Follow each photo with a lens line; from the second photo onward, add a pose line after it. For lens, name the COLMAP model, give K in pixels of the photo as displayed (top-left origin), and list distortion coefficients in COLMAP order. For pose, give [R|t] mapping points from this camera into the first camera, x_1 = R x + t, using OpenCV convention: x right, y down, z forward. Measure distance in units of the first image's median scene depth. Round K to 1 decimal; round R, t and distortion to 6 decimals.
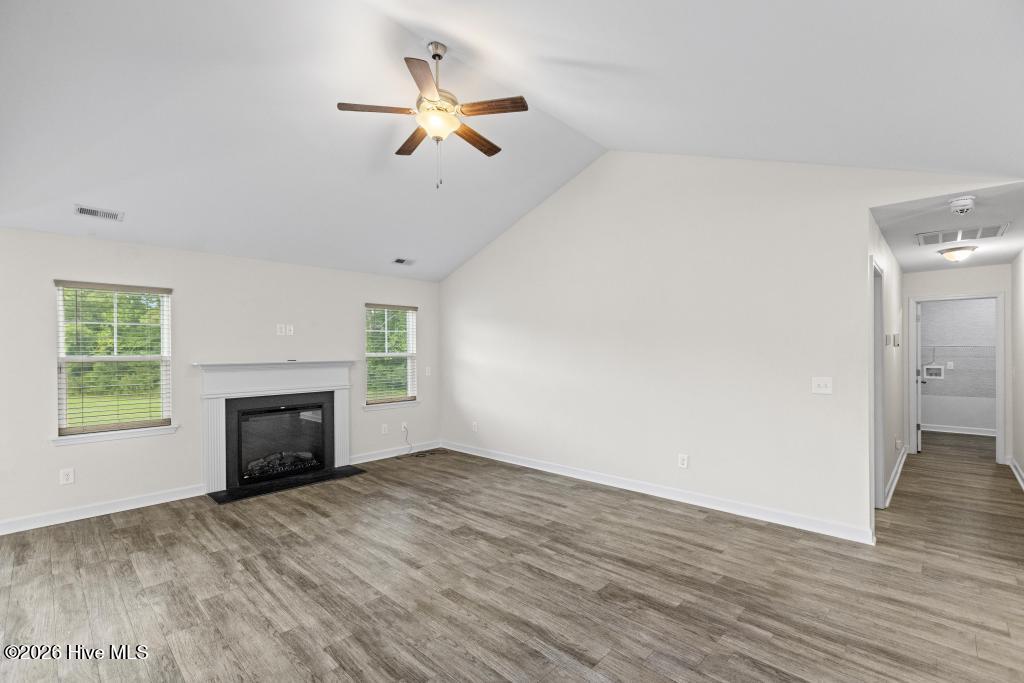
lens RADIAL K [[451.1, 0, 534.0], [0, 451.1, 349.9], [0, 0, 1]] dist [-0.001314, 0.001472]
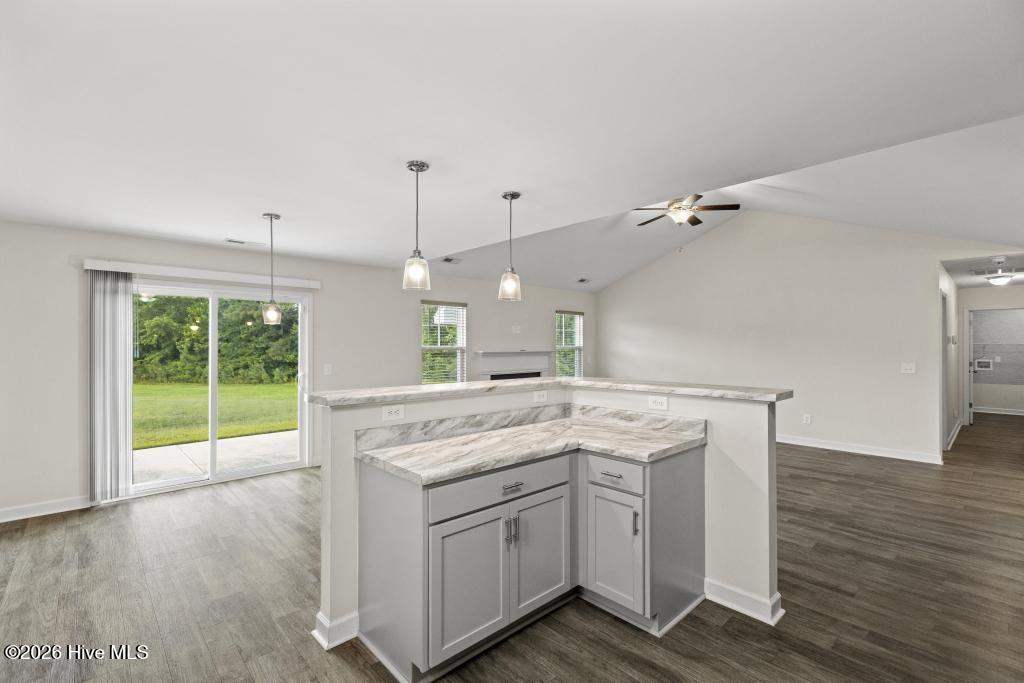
lens RADIAL K [[451.1, 0, 537.3], [0, 451.1, 340.9], [0, 0, 1]] dist [-0.001314, 0.001472]
pose [[0.998206, 0.007729, -0.059380, -0.689372], [-0.008117, 0.999947, -0.006300, 0.001878], [0.059328, 0.006771, 0.998216, -0.806737]]
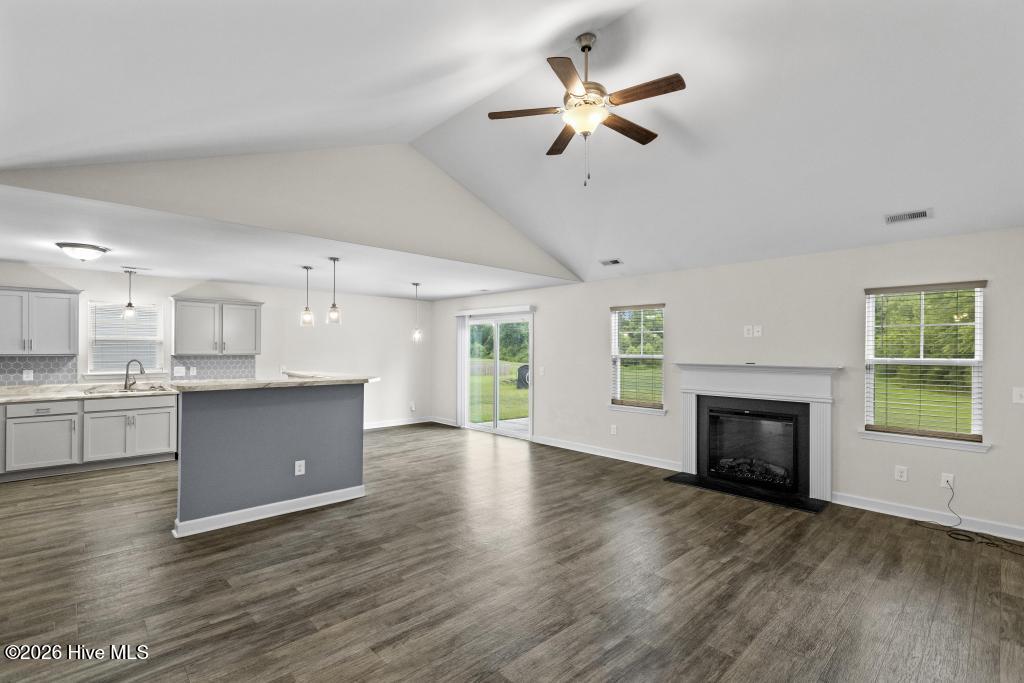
lens RADIAL K [[478.1, 0, 504.4], [0, 478.1, 343.9], [0, 0, 1]] dist [0.009670, -0.002779]
pose [[-0.087396, -0.009018, -0.996133, 0.454540], [-0.009503, 0.999921, -0.008219, -0.004105], [0.996128, 0.008748, -0.087475, 0.507316]]
